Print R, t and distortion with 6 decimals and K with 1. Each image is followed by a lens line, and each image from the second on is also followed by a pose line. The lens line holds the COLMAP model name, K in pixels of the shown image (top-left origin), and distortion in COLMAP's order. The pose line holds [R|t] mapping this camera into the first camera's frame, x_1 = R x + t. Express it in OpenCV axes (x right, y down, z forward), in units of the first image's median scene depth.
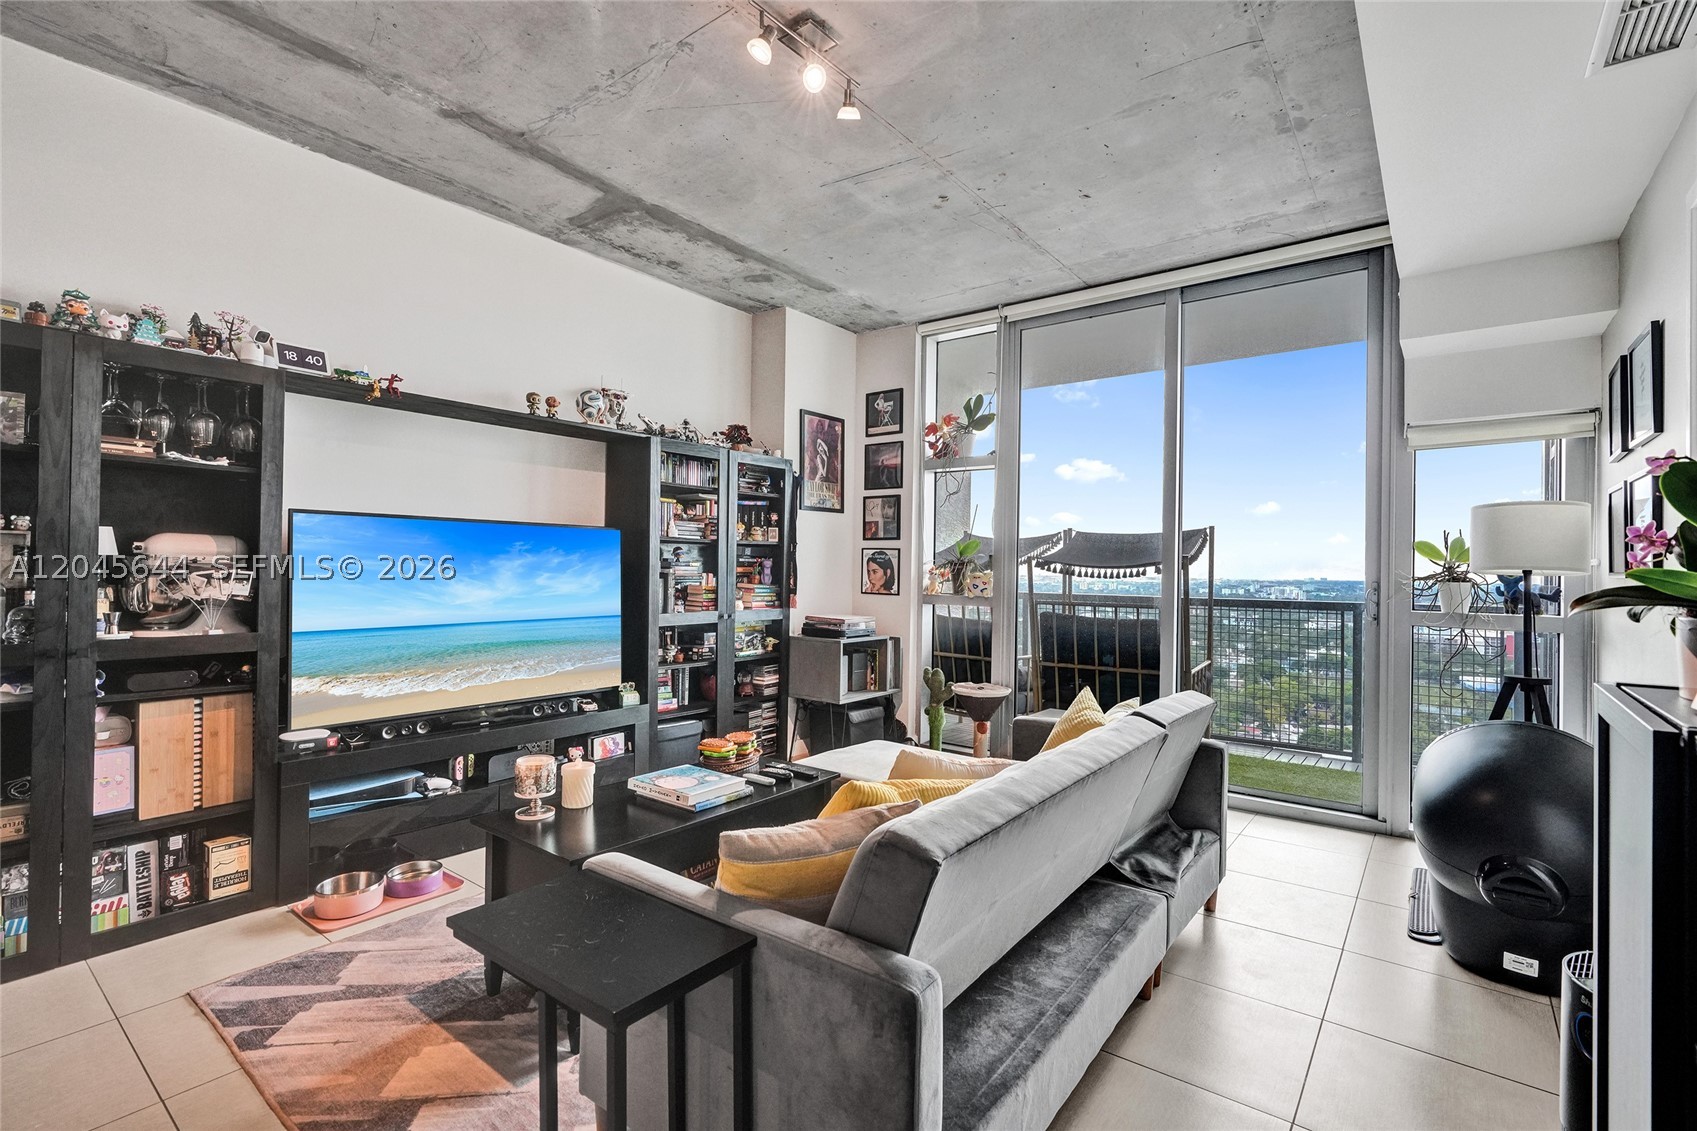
lens RADIAL K [[794.3, 0, 874.9], [0, 794.3, 574.2], [0, 0, 1]] dist [-0.004603, 0.005974]
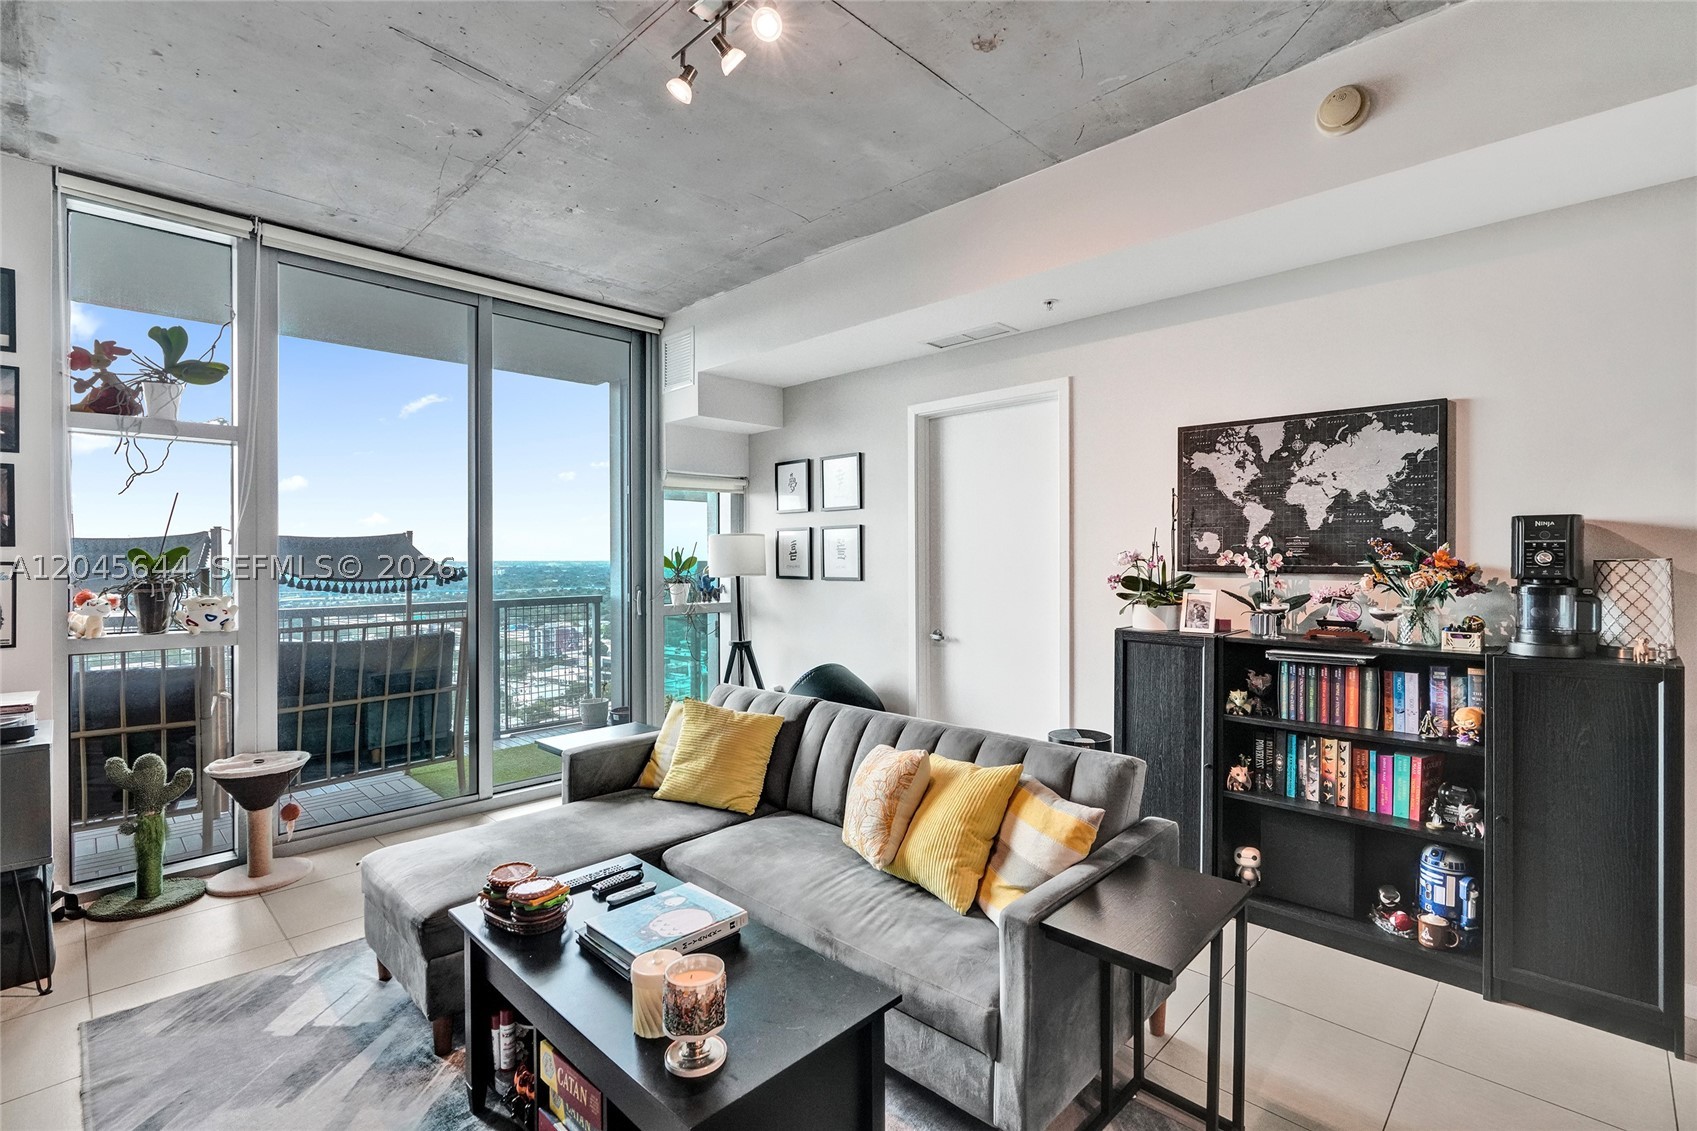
lens RADIAL K [[794.3, 0, 851.2], [0, 794.3, 557.9], [0, 0, 1]] dist [-0.004603, 0.005974]
pose [[0.100400, -0.019433, 0.994757, -0.505187], [0.010260, 0.999776, 0.018496, -0.043641], [-0.994894, 0.008349, 0.100577, 0.409765]]
